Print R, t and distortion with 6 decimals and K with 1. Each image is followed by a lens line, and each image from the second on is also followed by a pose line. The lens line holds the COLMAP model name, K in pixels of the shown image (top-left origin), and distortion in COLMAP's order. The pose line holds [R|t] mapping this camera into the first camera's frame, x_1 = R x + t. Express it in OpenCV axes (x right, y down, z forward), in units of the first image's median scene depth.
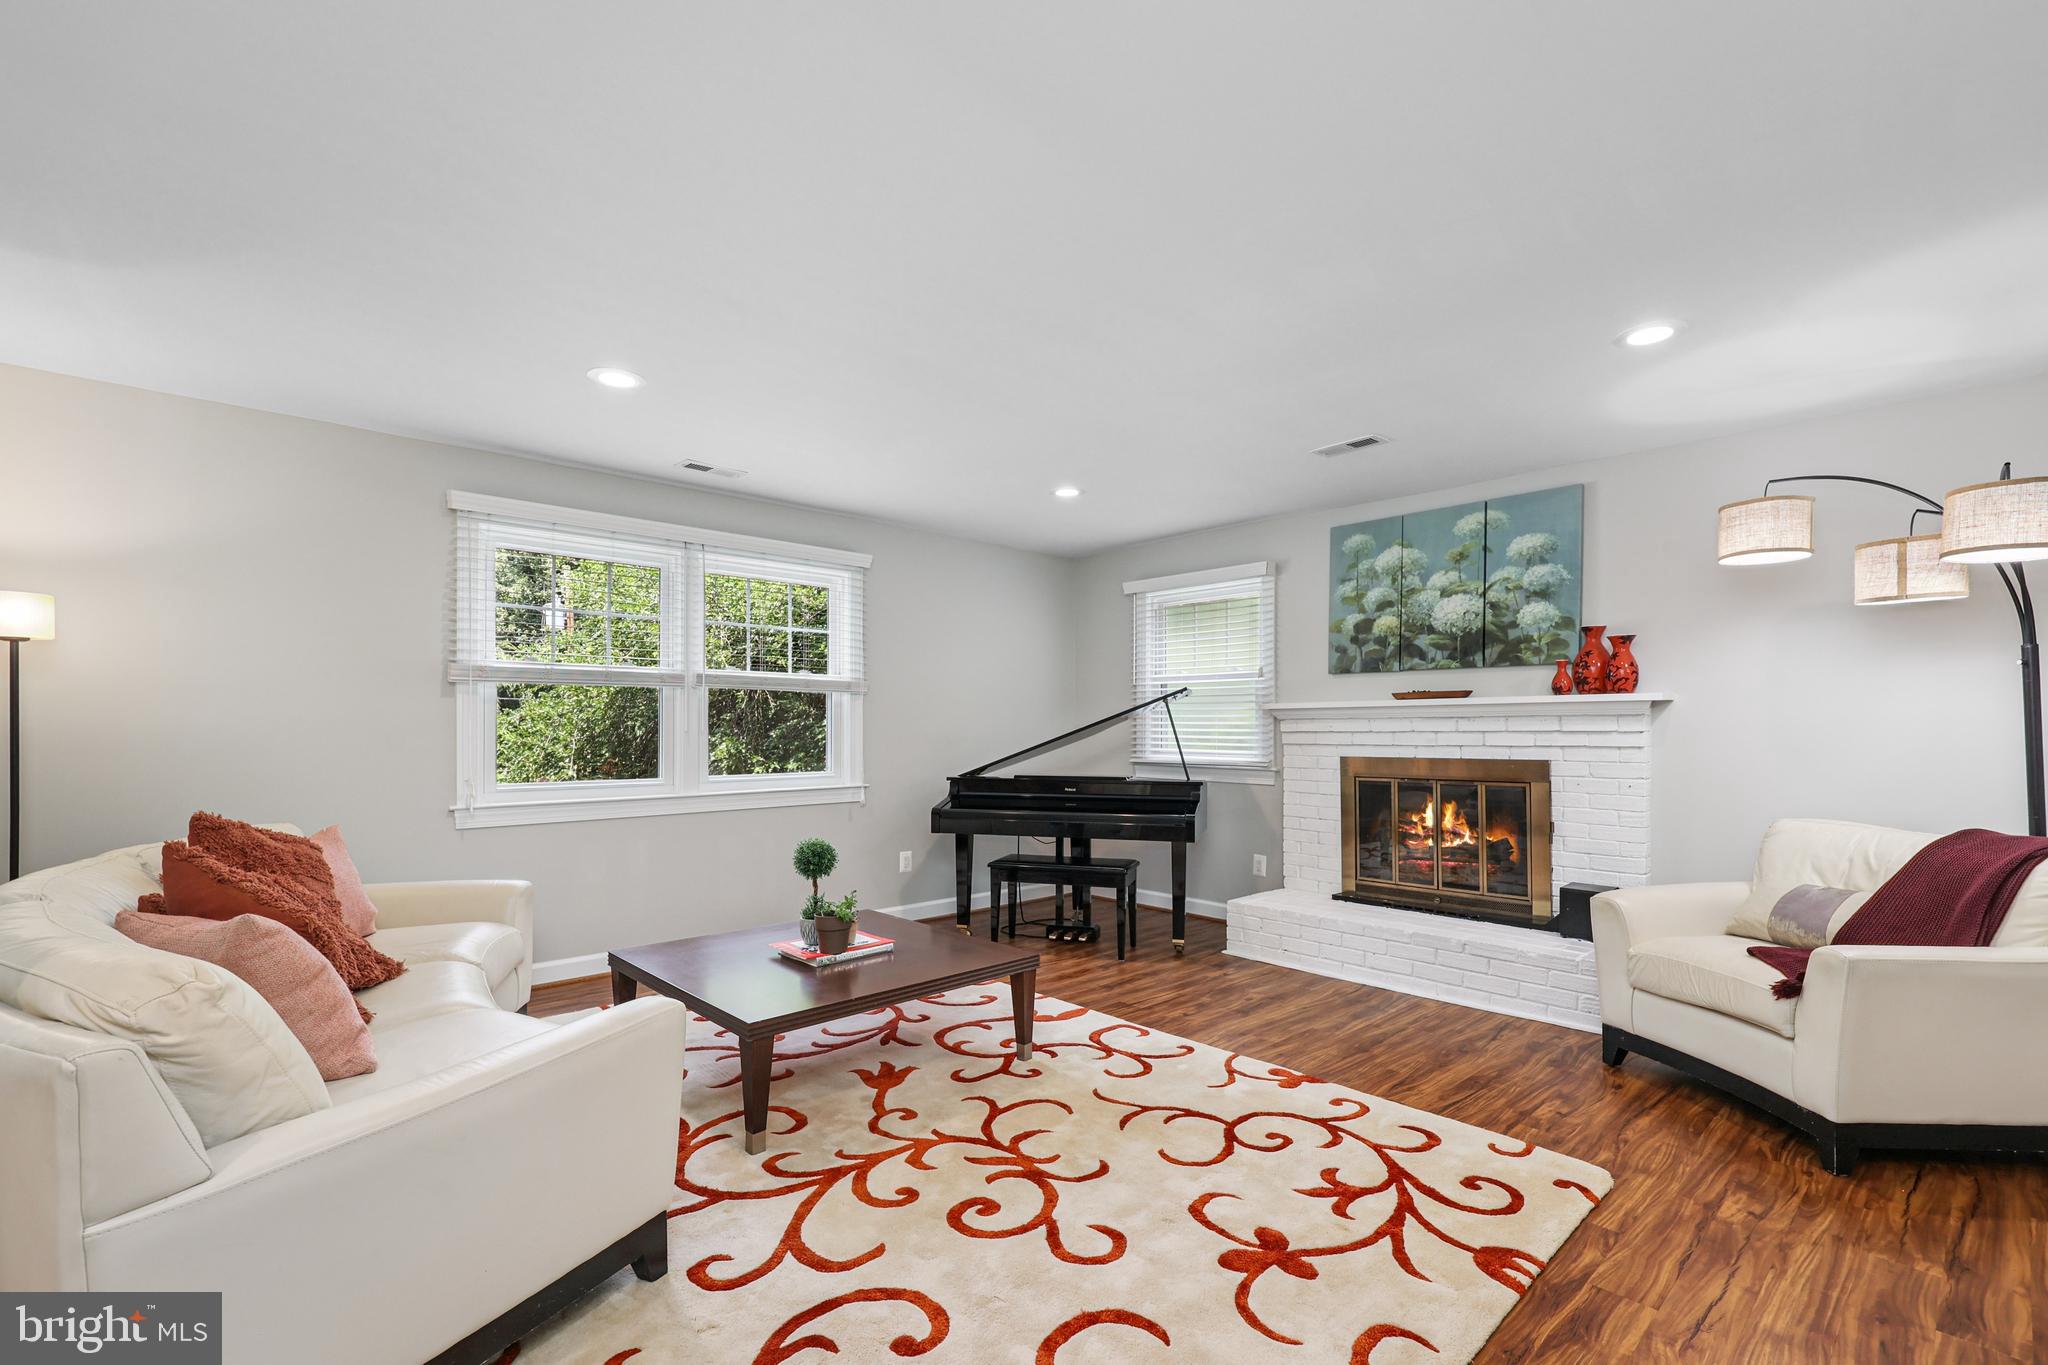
lens RADIAL K [[852.9, 0, 1027.2], [0, 852.9, 731.6], [0, 0, 1]] dist [0.001914, 0.000387]
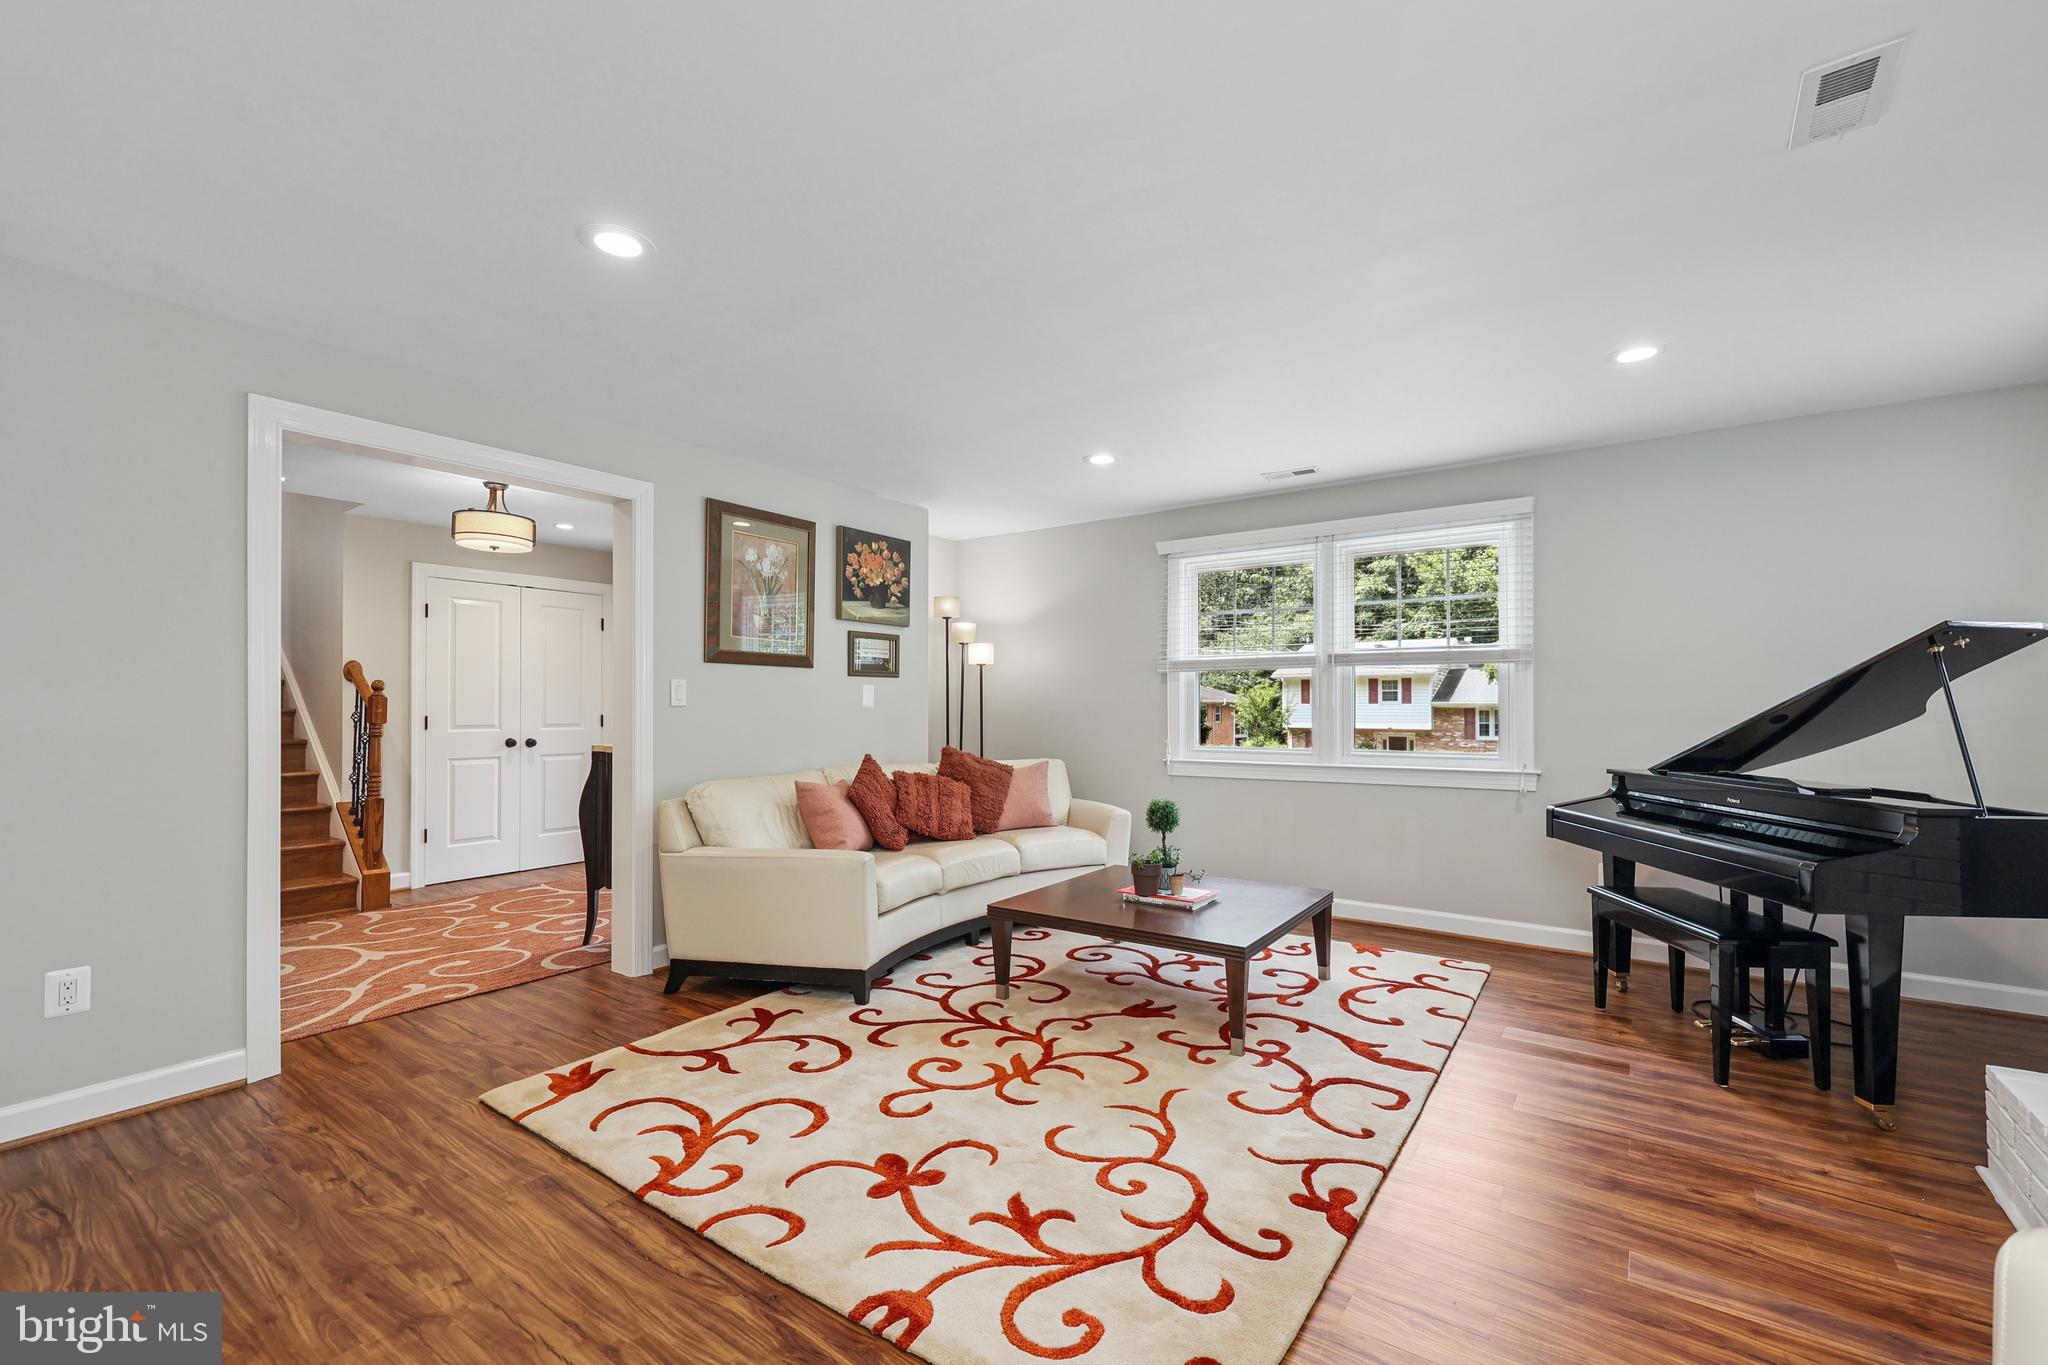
lens RADIAL K [[854.7, 0, 1027.6], [0, 854.7, 696.3], [0, 0, 1]] dist [0.000732, 0.000143]
pose [[0.236702, -0.010116, -0.971530, 1.012271], [-0.001231, 0.999942, -0.010712, -0.004673], [0.971581, 0.003732, 0.236676, 0.636067]]
